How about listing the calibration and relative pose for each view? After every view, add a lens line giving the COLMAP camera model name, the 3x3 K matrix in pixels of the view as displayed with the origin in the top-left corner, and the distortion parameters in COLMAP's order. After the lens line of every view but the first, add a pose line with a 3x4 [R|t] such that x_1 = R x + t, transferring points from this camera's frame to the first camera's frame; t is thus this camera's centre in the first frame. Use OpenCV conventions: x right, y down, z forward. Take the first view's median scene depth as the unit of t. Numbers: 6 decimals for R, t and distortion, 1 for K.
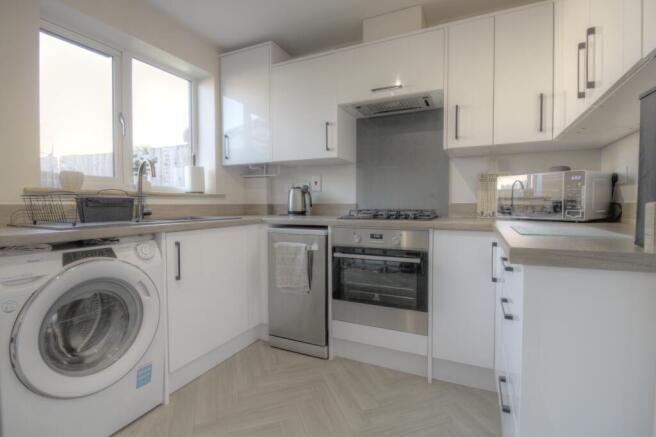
lens RADIAL K [[307.1, 0, 331.6], [0, 307.1, 216.4], [0, 0, 1]] dist [-0.009485, -0.008534]
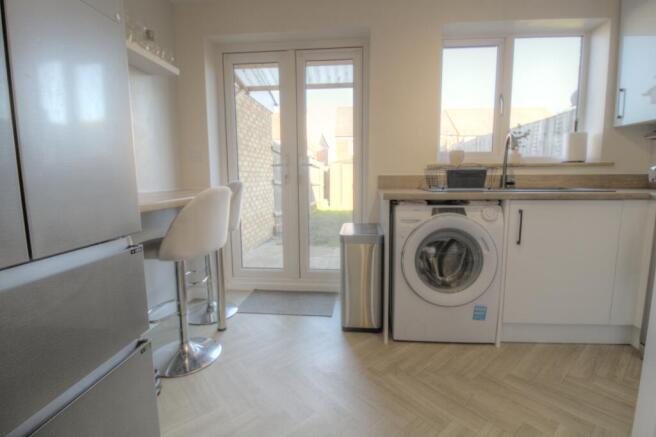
lens RADIAL K [[307.1, 0, 332.0], [0, 307.1, 218.0], [0, 0, 1]] dist [-0.009485, -0.008534]
pose [[0.341156, 0.126166, -0.931501, 0.271576], [-0.031291, 0.991927, 0.122890, 0.001119], [0.939486, -0.012777, 0.342350, 0.003401]]
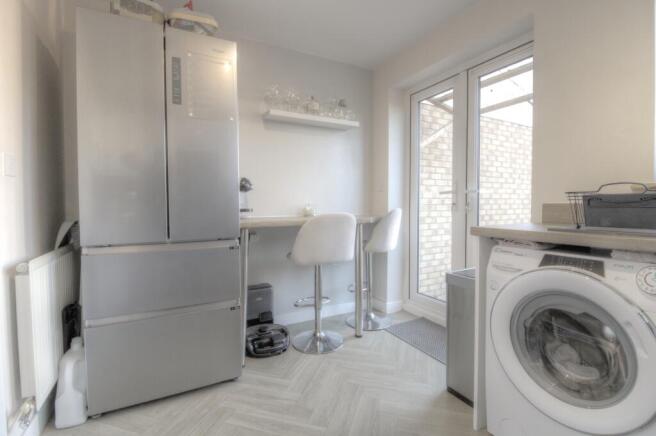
lens RADIAL K [[307.1, 0, 329.2], [0, 307.1, 215.4], [0, 0, 1]] dist [-0.009485, -0.008534]
pose [[-0.601331, 0.034084, -0.798273, 0.224885], [-0.025473, 0.997764, 0.061791, -0.032580], [0.798594, 0.057491, -0.599118, 0.744880]]
